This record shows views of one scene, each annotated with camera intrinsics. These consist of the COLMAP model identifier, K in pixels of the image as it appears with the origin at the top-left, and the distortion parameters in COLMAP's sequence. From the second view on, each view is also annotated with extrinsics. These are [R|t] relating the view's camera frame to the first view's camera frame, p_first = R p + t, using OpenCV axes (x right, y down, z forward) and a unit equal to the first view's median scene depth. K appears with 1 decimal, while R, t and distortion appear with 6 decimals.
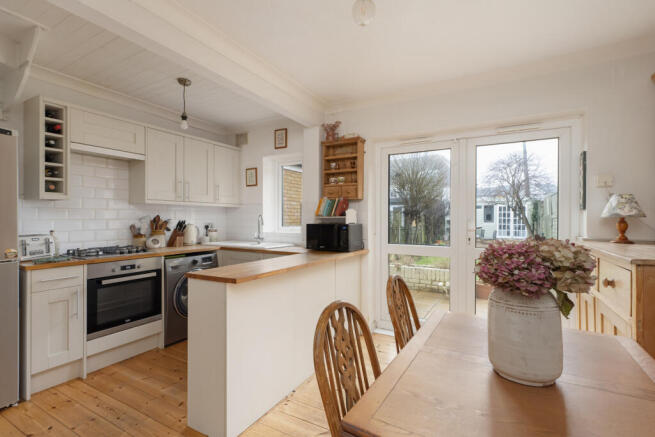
lens RADIAL K [[313.1, 0, 327.5], [0, 313.1, 218.5], [0, 0, 1]] dist [0.000945, 0.000391]
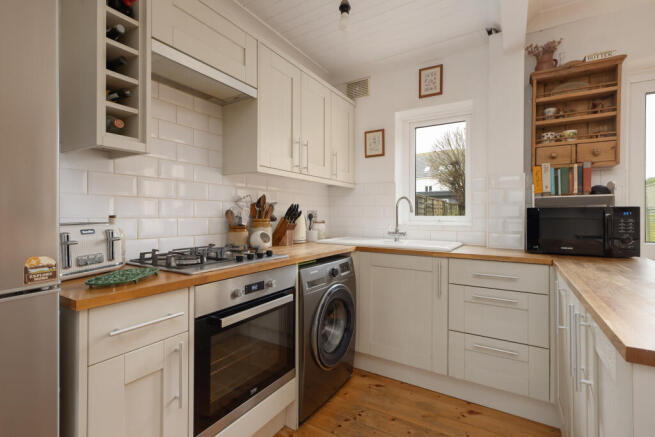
lens RADIAL K [[312.6, 0, 325.2], [0, 312.6, 214.1], [0, 0, 1]] dist [-0.000982, -0.000224]
pose [[0.999408, 0.000780, -0.034391, -0.416119], [-0.000886, 0.999995, -0.003050, 0.030328], [0.034388, 0.003079, 0.999404, 0.404905]]
